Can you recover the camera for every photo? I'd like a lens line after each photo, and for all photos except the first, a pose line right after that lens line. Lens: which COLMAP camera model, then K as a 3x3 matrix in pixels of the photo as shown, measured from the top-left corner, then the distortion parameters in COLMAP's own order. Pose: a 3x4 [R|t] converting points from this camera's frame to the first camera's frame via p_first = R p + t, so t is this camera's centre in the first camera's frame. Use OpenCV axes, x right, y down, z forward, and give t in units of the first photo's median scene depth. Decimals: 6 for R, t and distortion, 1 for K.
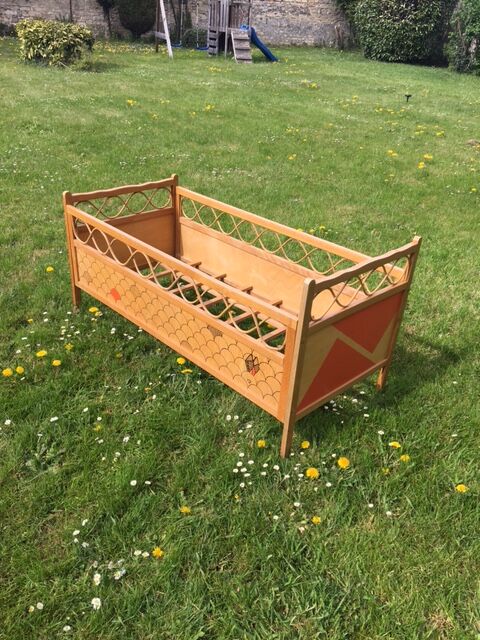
lens RADIAL K [[536.1, 0, 240.0], [0, 536.1, 320.0], [0, 0, 1]] dist [0.062892, -0.075634]
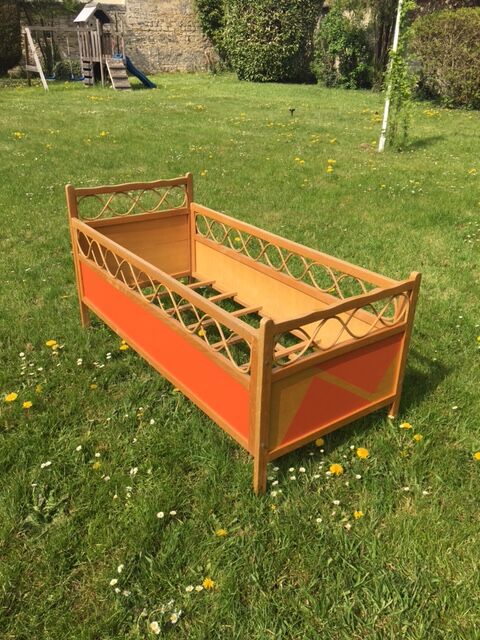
lens RADIAL K [[536.1, 0, 240.0], [0, 536.1, 320.0], [0, 0, 1]] dist [0.062892, -0.075634]
pose [[0.974481, -0.138781, 0.176427, -0.049576], [0.146161, 0.988821, -0.029482, 0.006792], [-0.170363, 0.054516, 0.983872, 0.018607]]
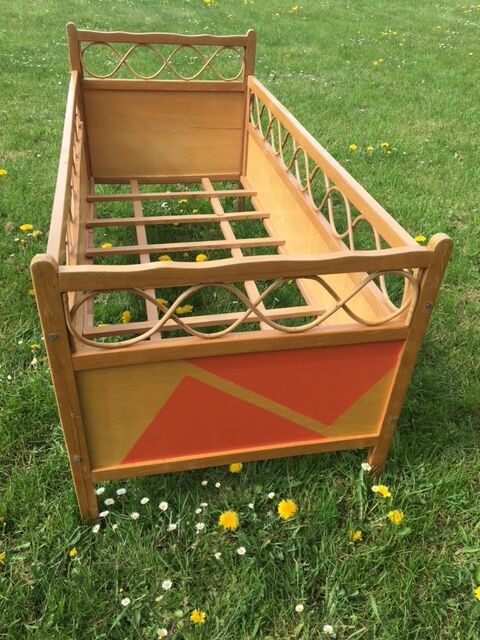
lens RADIAL K [[536.1, 0, 240.0], [0, 536.1, 320.0], [0, 0, 1]] dist [0.062892, -0.075634]
pose [[0.980644, 0.104261, -0.165733, 0.066095], [-0.084739, 0.989053, 0.120801, -0.003455], [0.176514, -0.104419, 0.978744, 0.128613]]
